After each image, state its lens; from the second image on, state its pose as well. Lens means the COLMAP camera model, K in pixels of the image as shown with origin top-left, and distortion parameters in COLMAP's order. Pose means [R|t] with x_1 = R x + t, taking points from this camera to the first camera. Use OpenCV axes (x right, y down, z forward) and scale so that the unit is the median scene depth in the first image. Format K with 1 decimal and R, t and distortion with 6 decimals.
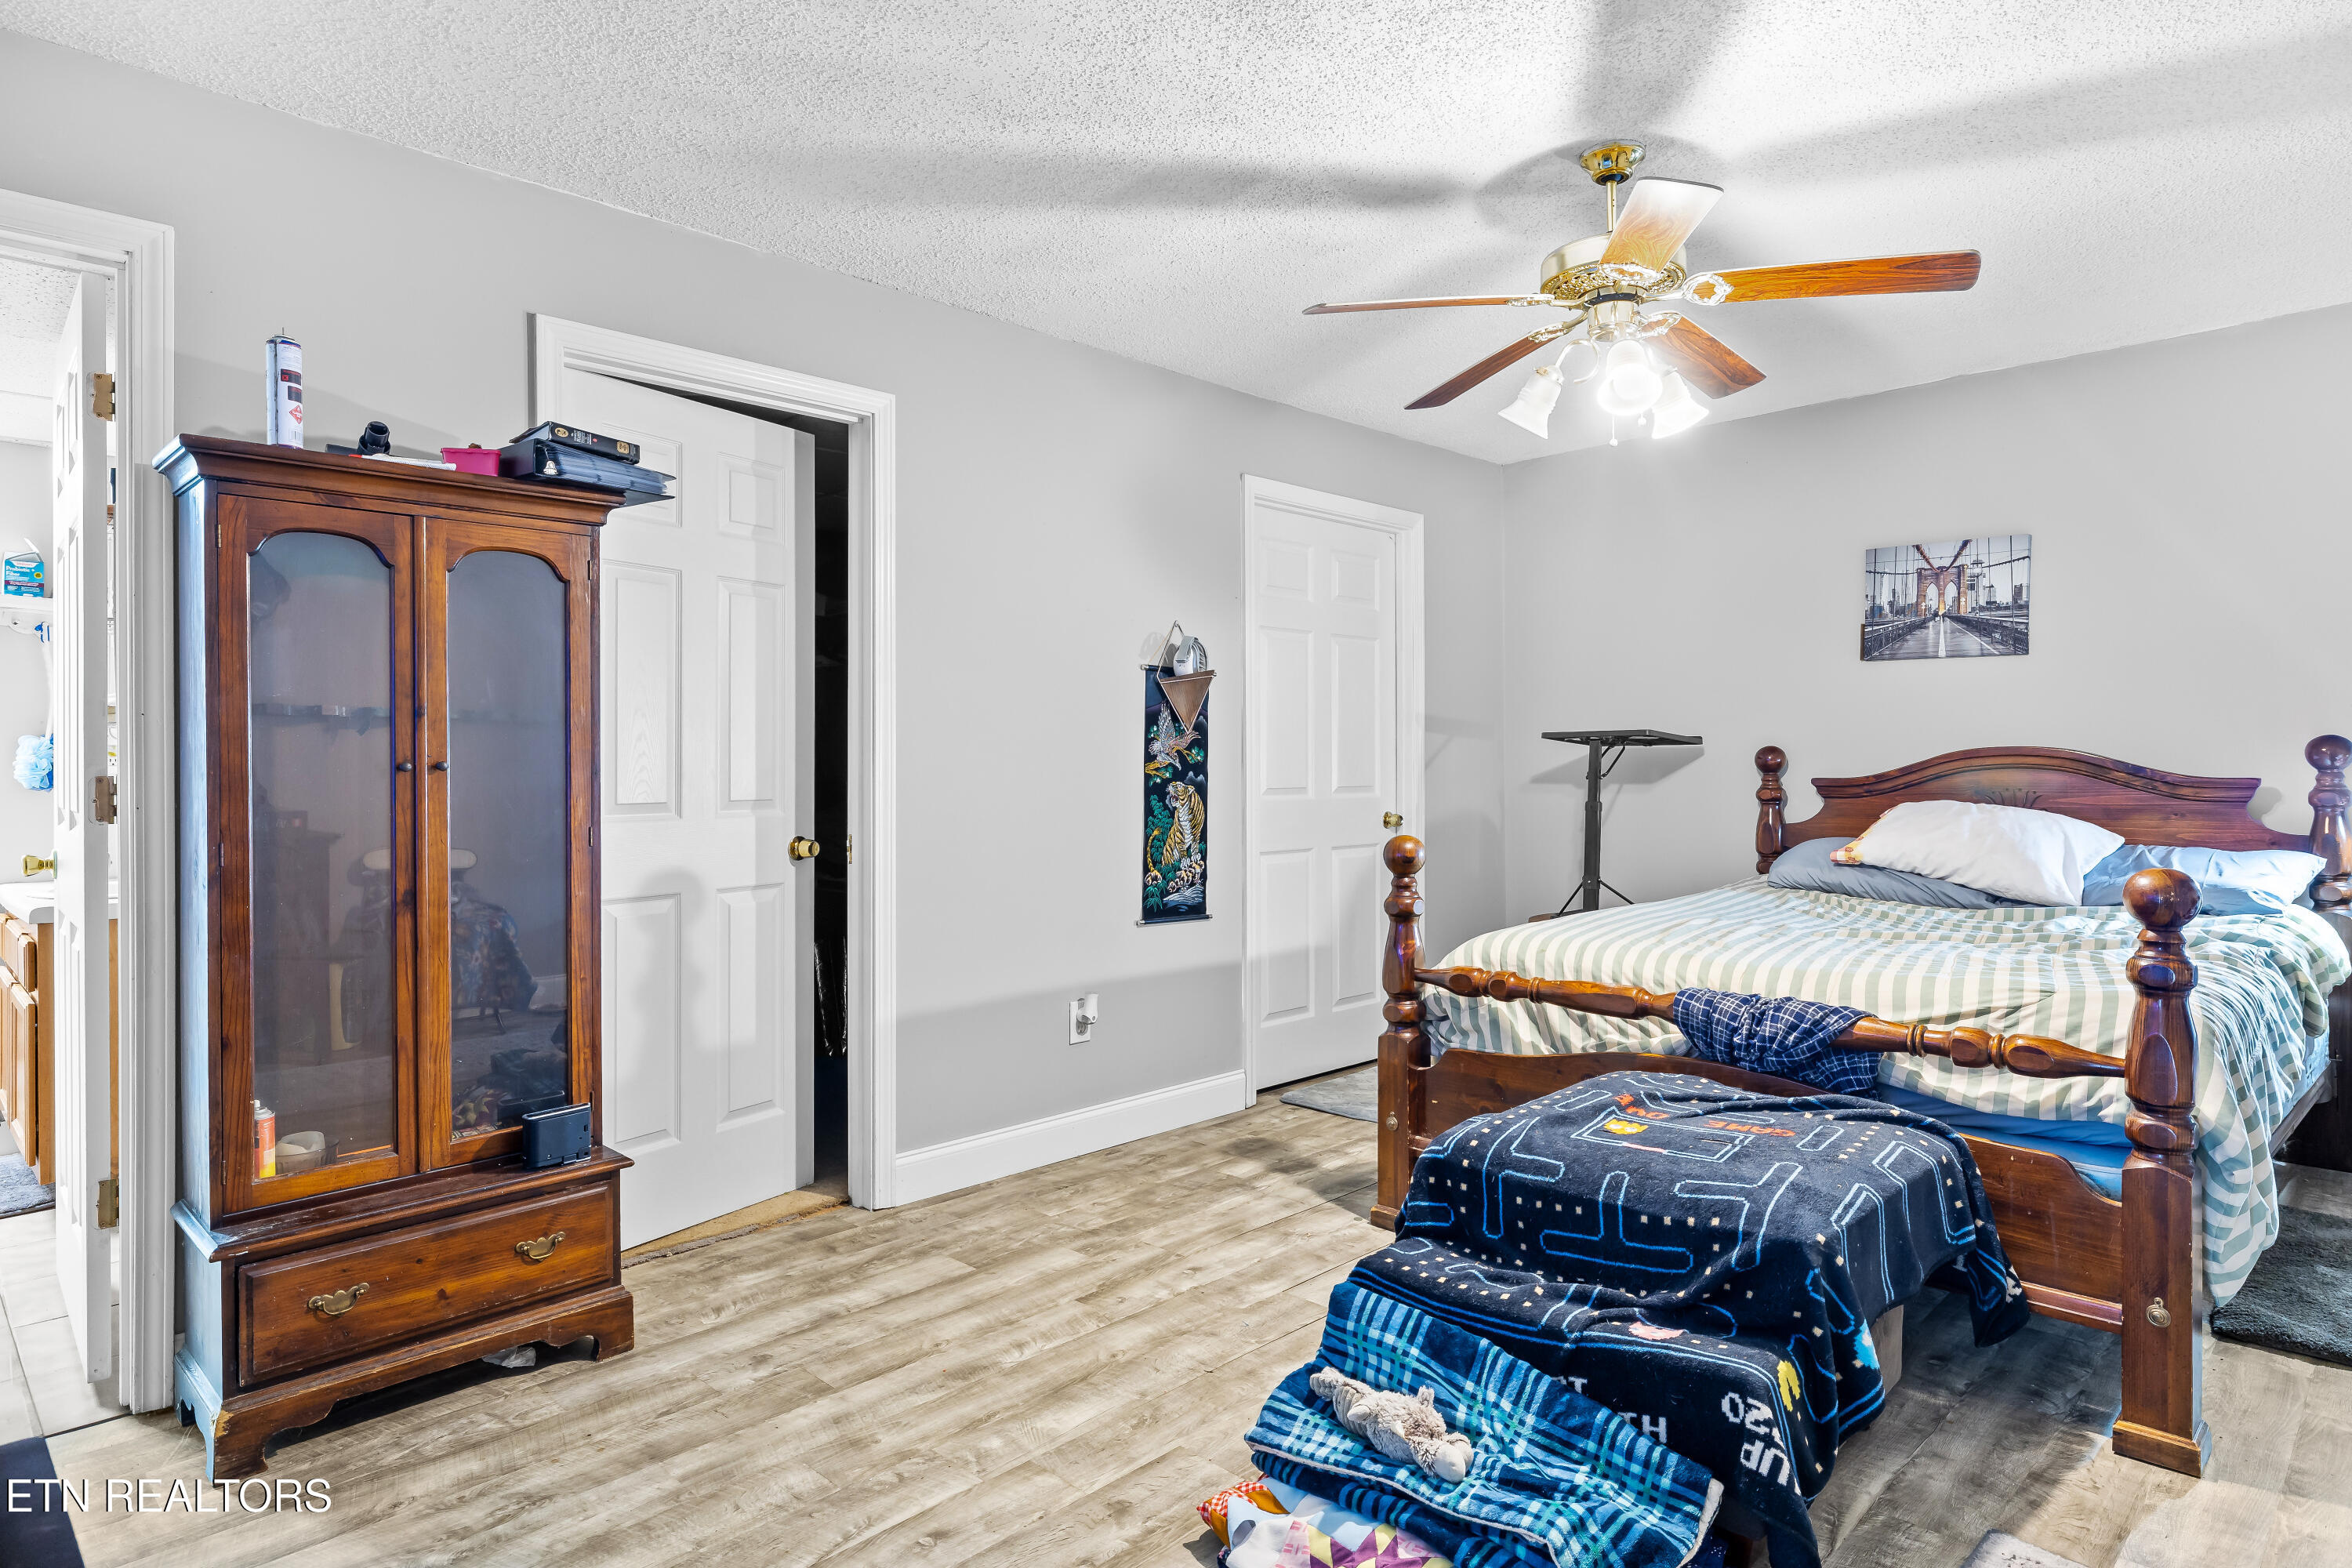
lens RADIAL K [[1320.6, 0, 1184.6], [0, 1320.6, 770.7], [0, 0, 1]] dist [0.001157, -0.000059]
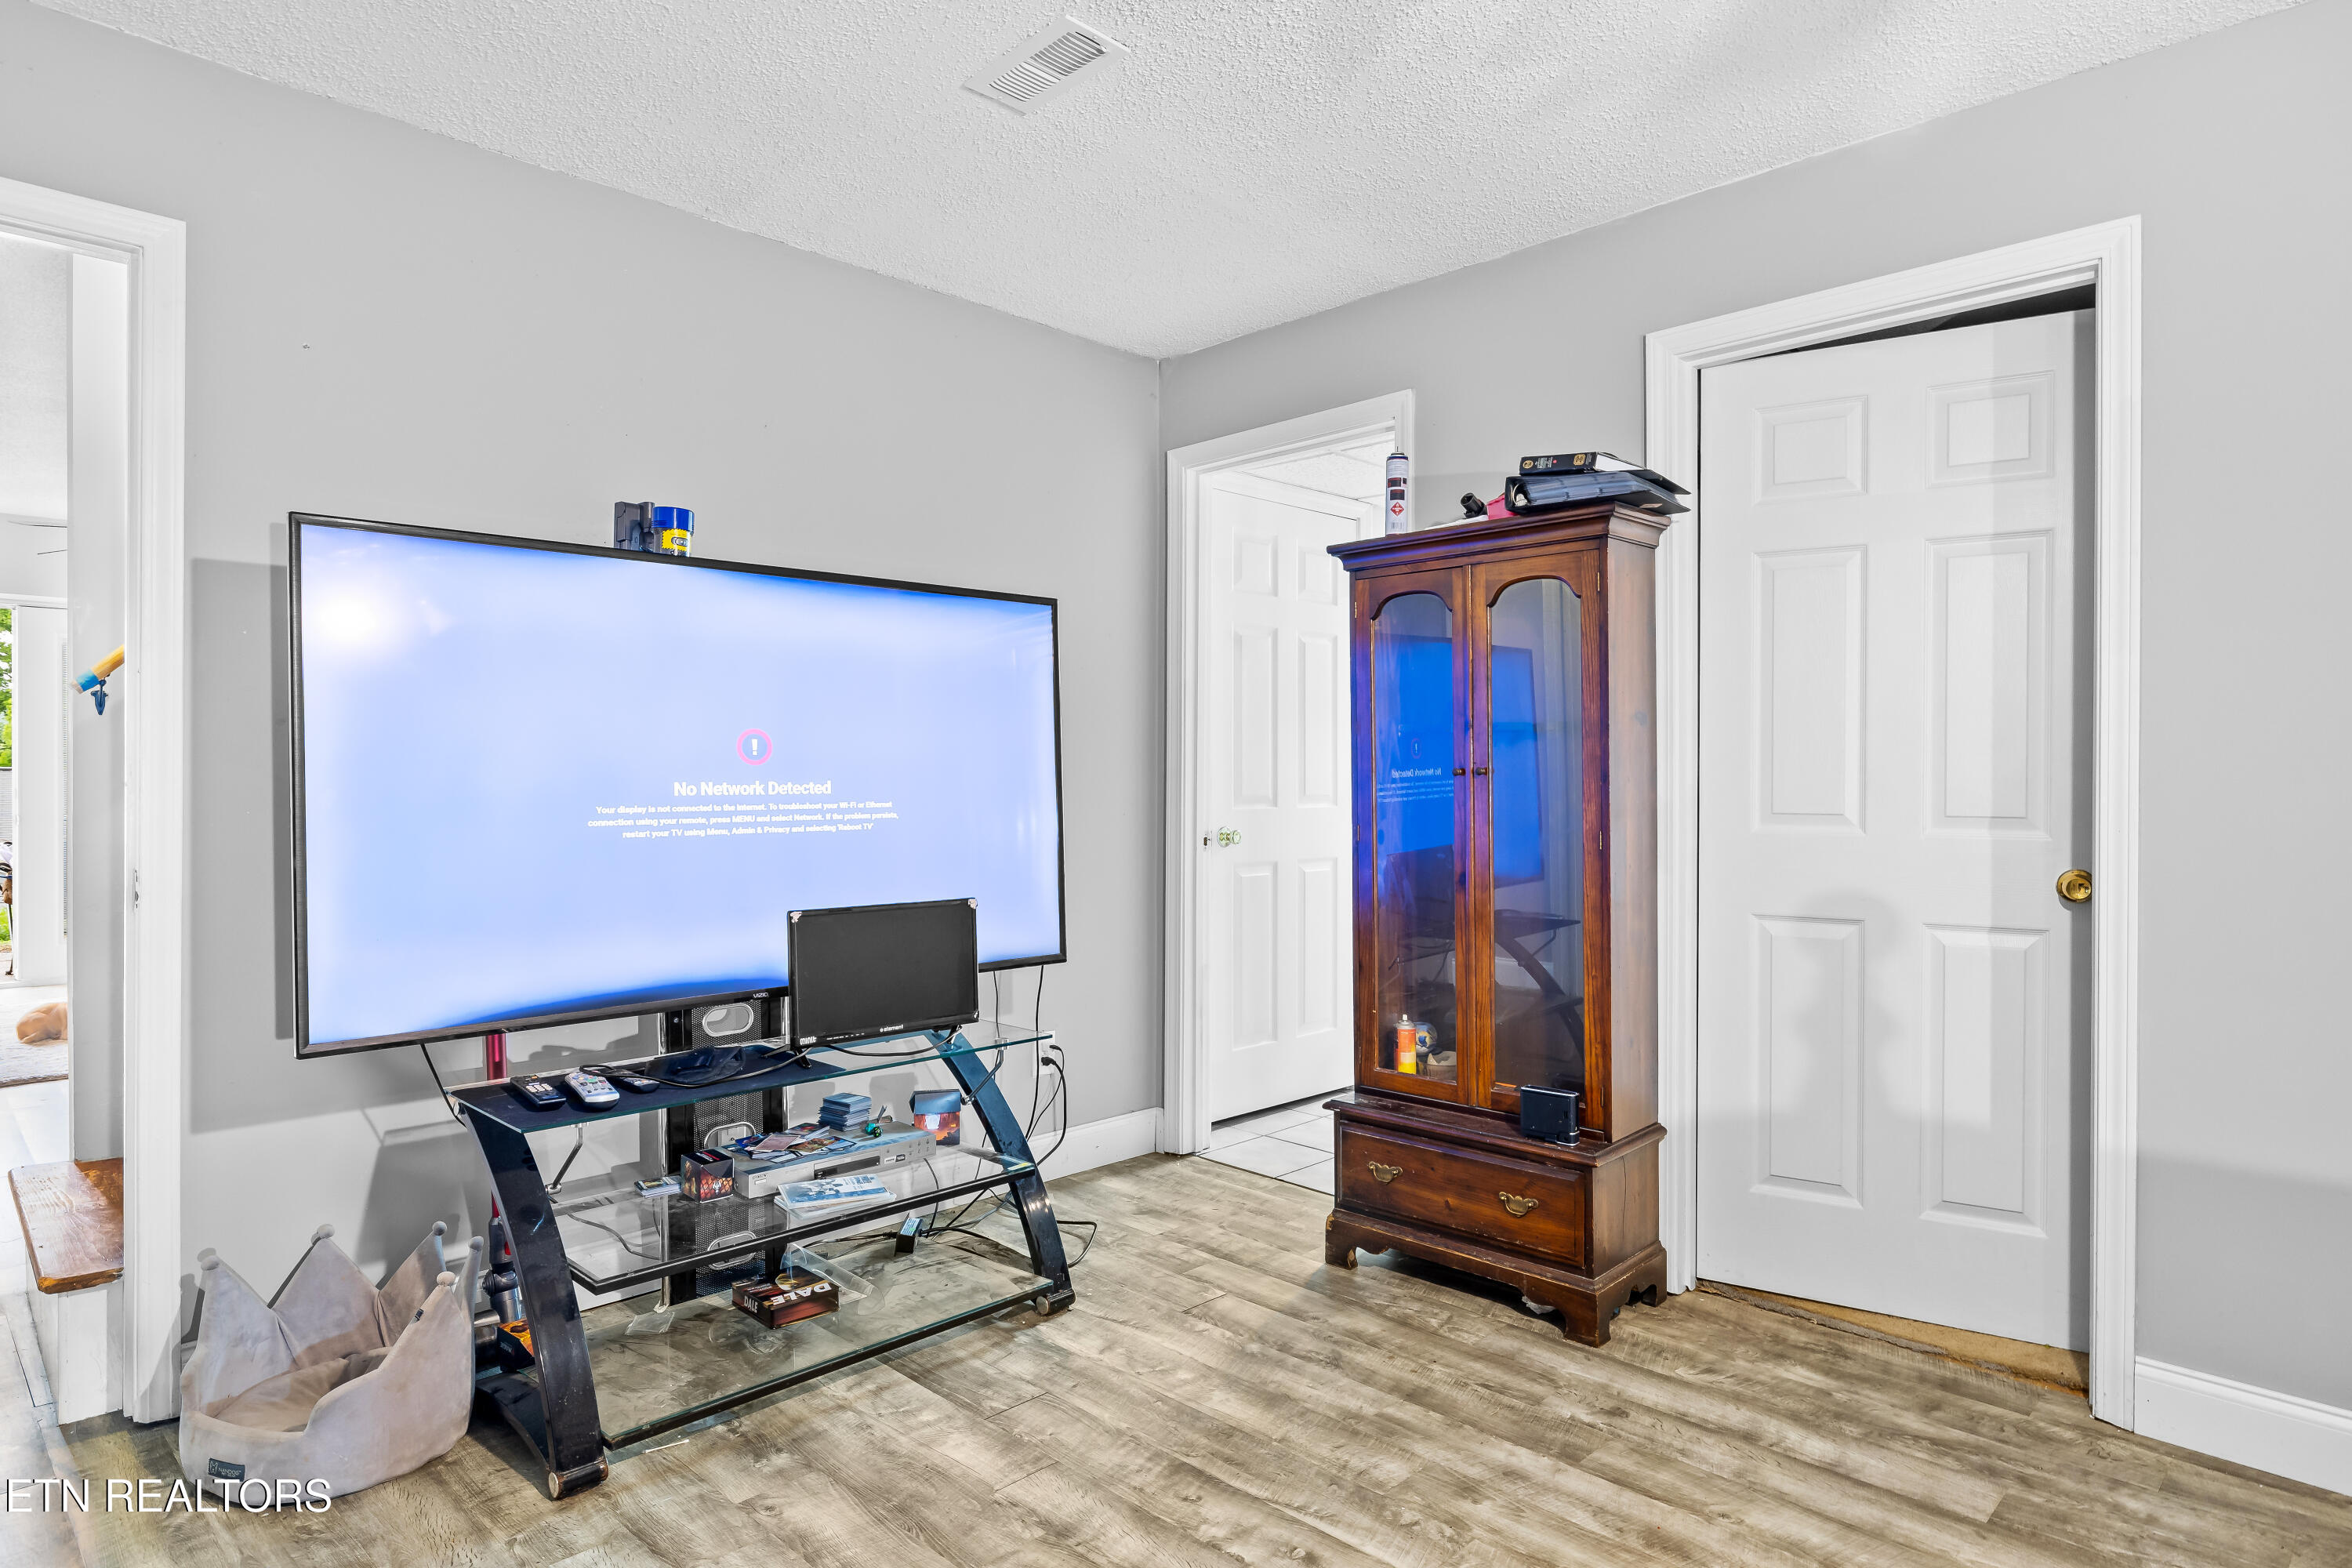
lens RADIAL K [[1320.6, 0, 1184.8], [0, 1320.6, 783.7], [0, 0, 1]] dist [0.001157, -0.000059]
pose [[-0.003981, 0.008332, -0.999957, 0.598607], [-0.007697, 0.999935, 0.008363, 0.000454], [0.999962, 0.007730, -0.003917, 0.695859]]
